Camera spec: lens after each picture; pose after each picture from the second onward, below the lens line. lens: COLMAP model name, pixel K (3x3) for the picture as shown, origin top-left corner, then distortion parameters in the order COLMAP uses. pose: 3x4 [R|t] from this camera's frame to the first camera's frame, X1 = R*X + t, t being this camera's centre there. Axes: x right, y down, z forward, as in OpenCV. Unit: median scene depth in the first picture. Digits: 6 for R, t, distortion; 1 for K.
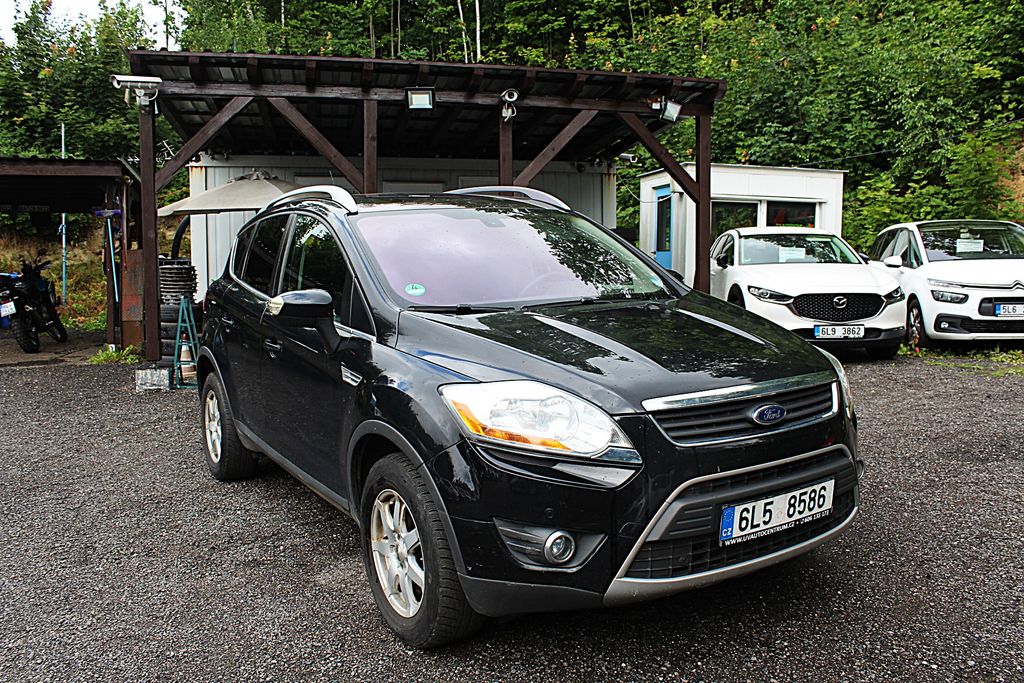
lens RADIAL K [[941.6, 0, 499.2], [0, 941.6, 345.2], [0, 0, 1]] dist [-0.170354, 0.240214]
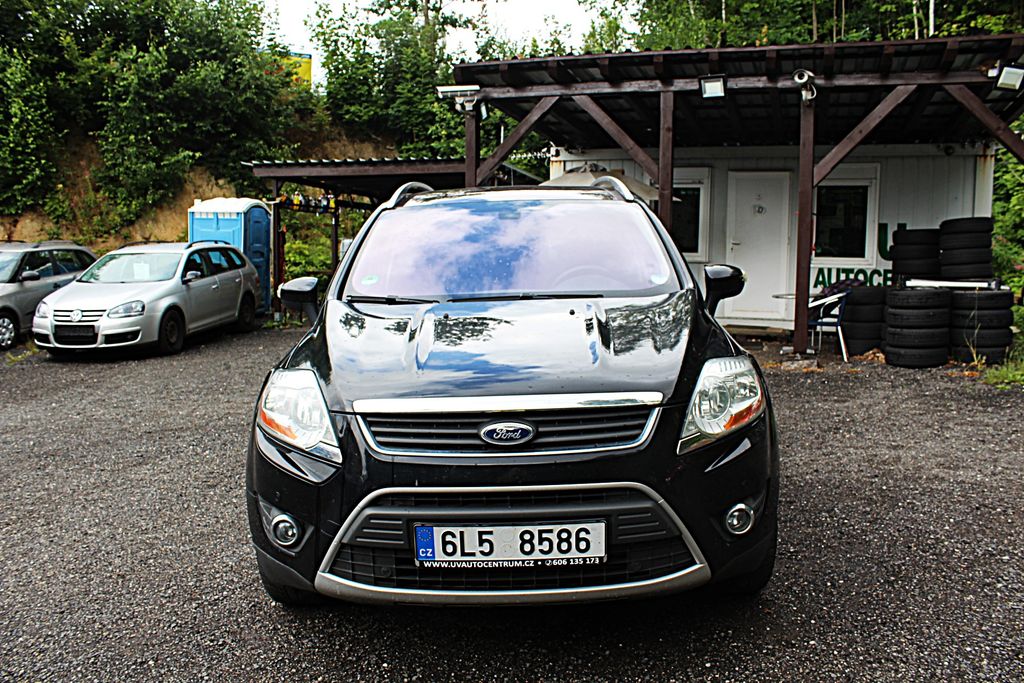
lens RADIAL K [[897.2, 0, 512.0], [0, 897.2, 341.5], [0, 0, 1]] dist [-0.183815, 0.179974]
pose [[0.824763, 0.067683, -0.561413, 0.284317], [-0.058086, 0.997700, 0.034948, -0.015640], [0.562487, 0.003787, 0.826797, 0.113393]]
